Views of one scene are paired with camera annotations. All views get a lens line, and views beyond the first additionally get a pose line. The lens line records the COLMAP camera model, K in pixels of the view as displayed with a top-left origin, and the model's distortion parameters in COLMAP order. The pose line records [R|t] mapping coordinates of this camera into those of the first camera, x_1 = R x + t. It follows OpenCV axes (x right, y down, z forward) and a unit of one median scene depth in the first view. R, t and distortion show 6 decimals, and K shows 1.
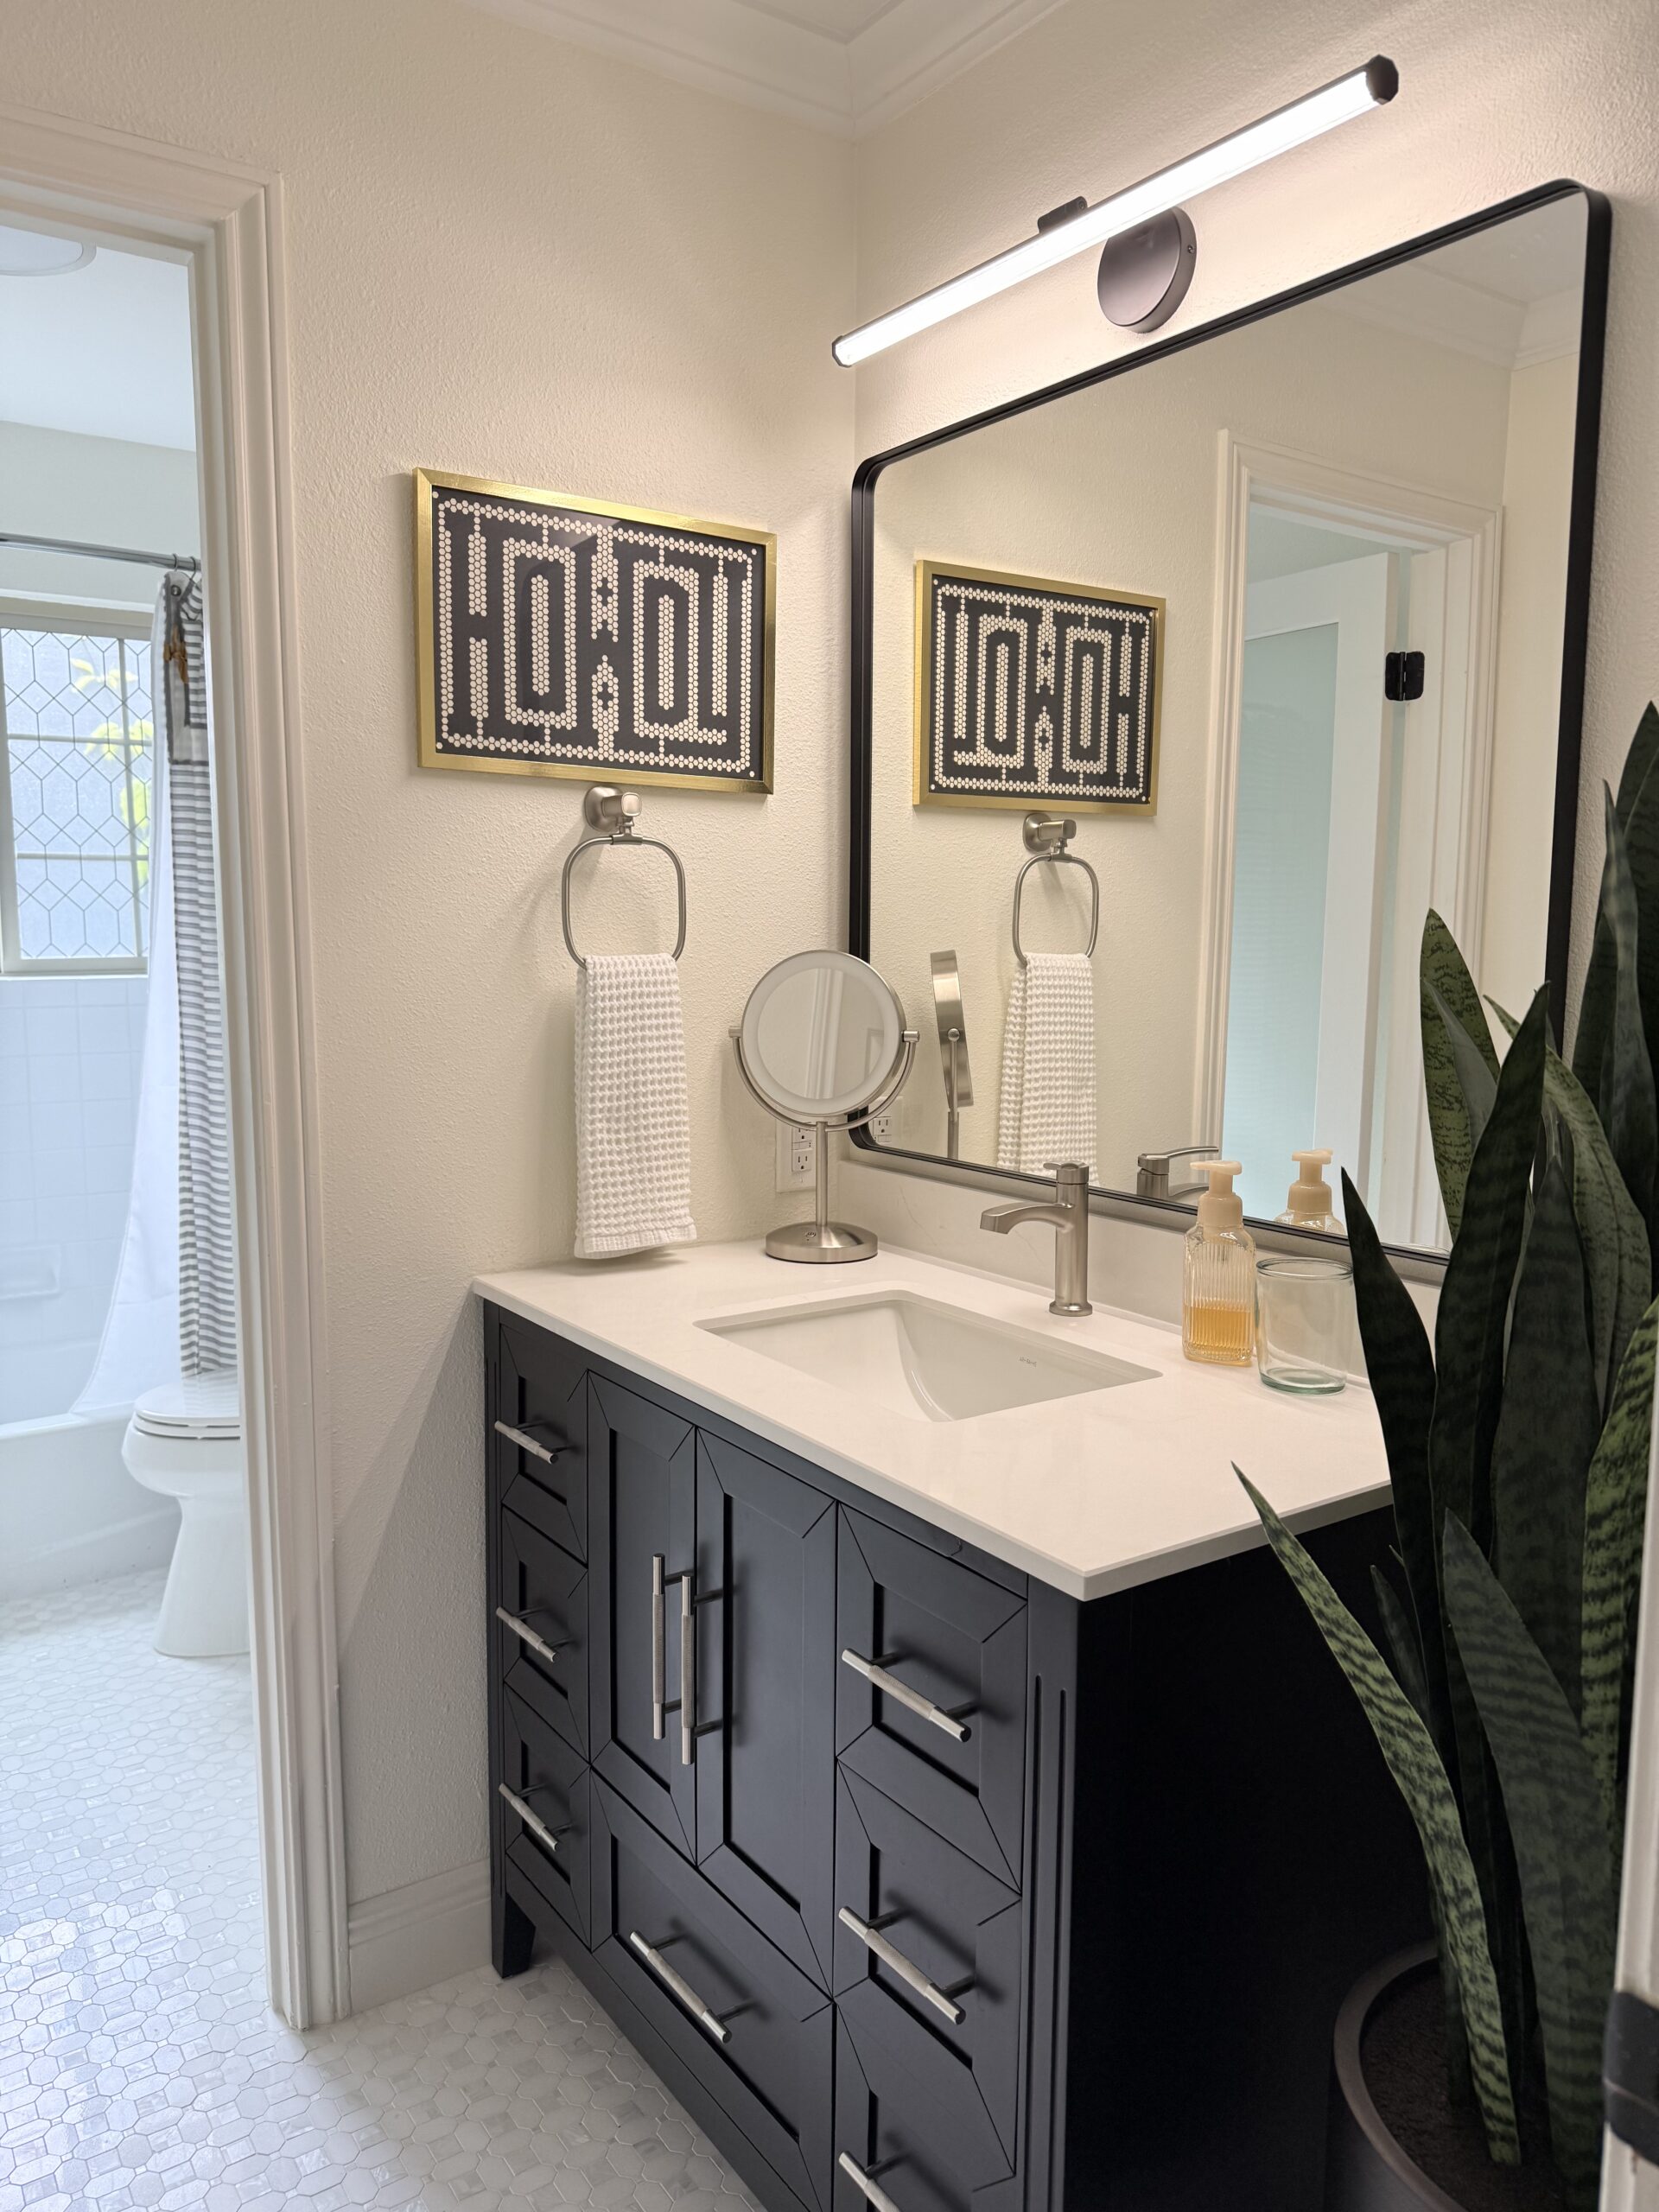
lens RADIAL K [[1563.4, 0, 809.6], [0, 1563.4, 1104.9], [0, 0, 1]] dist [0.035485, -0.034335]
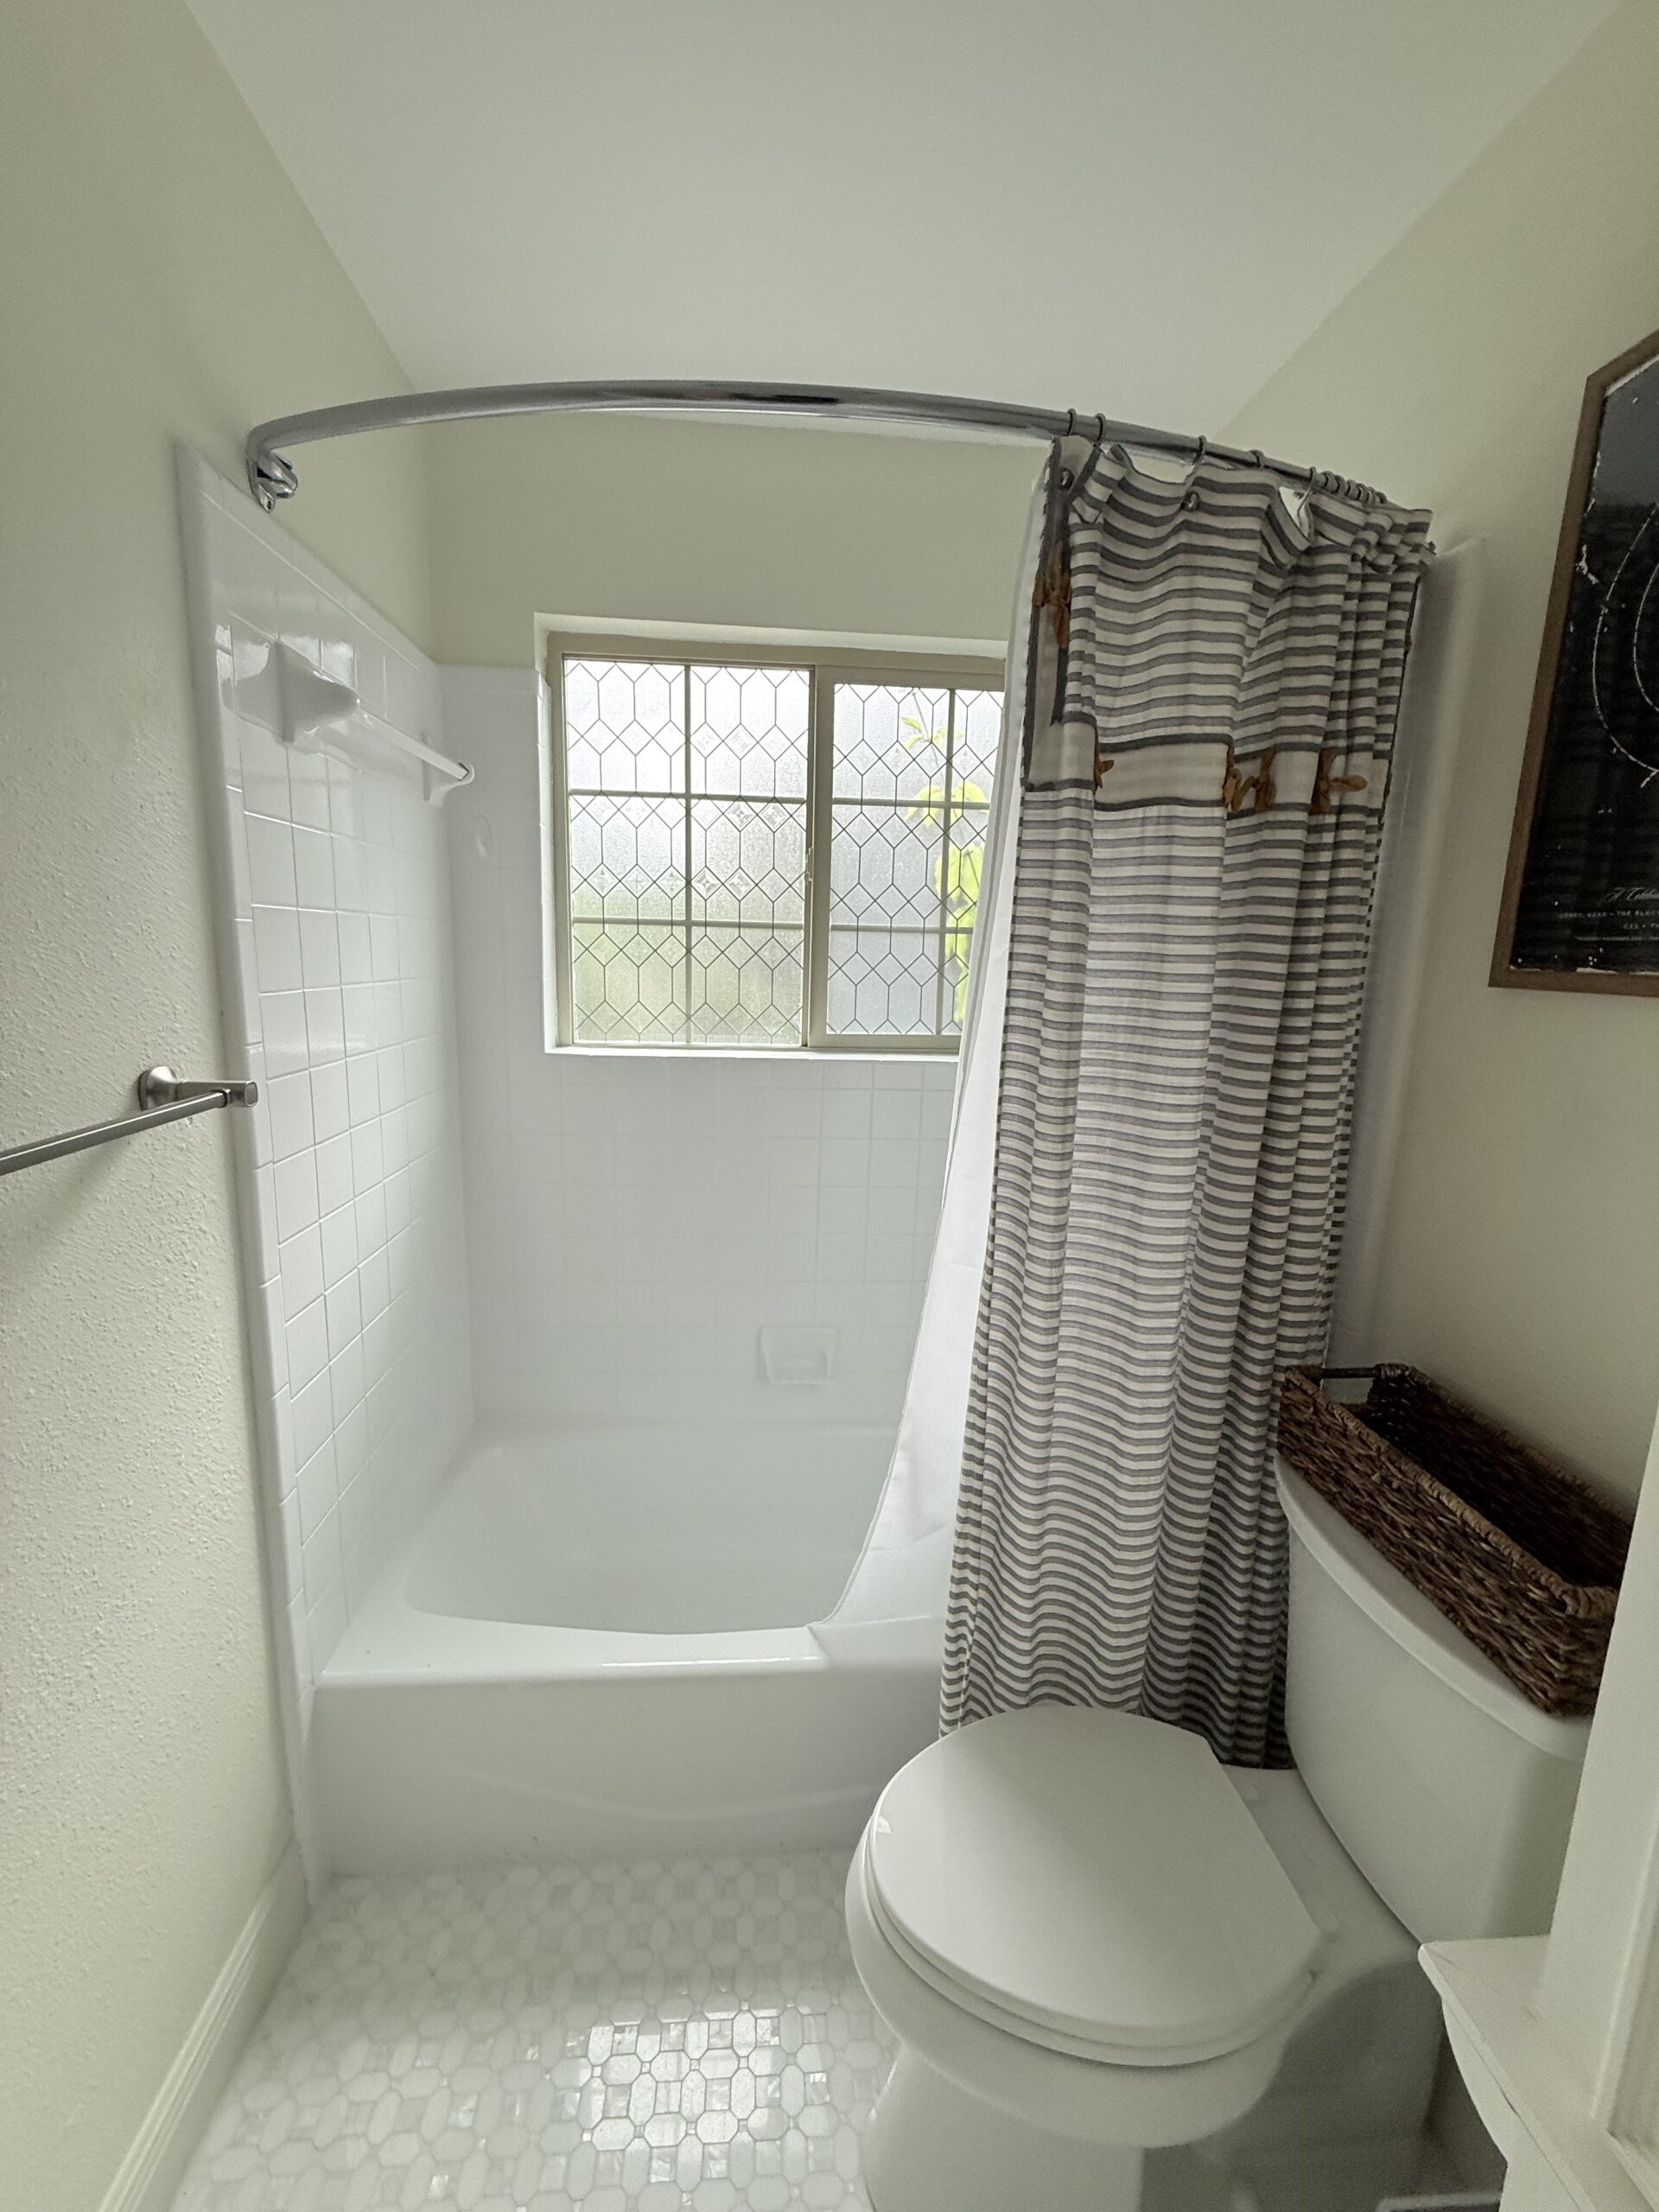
lens RADIAL K [[881.6, 0, 830.0], [0, 881.6, 1091.8], [0, 0, 1]] dist [-0.000235, 0.000200]
pose [[0.870249, 0.102870, -0.481751, -0.282320], [-0.084130, 0.994622, 0.060409, -0.109781], [0.485374, -0.012041, 0.874224, 0.636140]]
